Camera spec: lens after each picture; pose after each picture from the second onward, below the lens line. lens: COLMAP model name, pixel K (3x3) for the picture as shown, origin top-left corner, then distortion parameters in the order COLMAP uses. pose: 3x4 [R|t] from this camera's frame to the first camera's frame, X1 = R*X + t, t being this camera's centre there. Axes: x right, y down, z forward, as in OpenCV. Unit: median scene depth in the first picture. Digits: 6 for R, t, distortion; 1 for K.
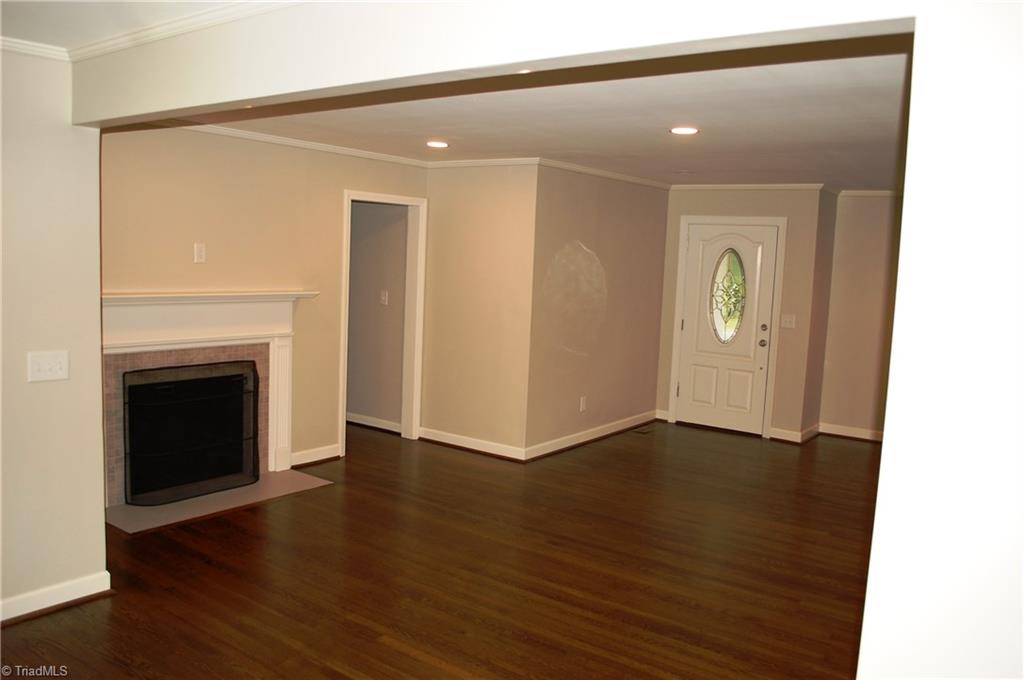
lens RADIAL K [[813.2, 0, 512.0], [0, 813.2, 340.0], [0, 0, 1]] dist [-0.080210, -0.000752]
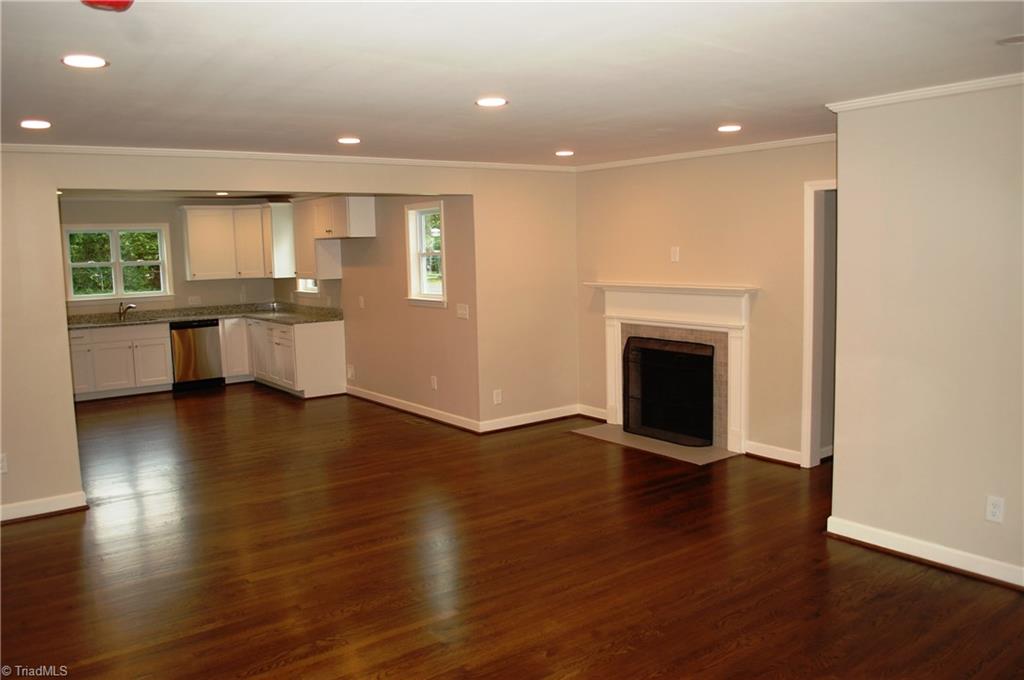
lens RADIAL K [[813.2, 0, 512.0], [0, 813.2, 340.0], [0, 0, 1]] dist [-0.080210, -0.000752]
pose [[-0.279009, 0.075952, -0.957280, 0.855912], [-0.089373, 0.990487, 0.104635, -0.076801], [0.956120, 0.114749, -0.269567, 1.017200]]
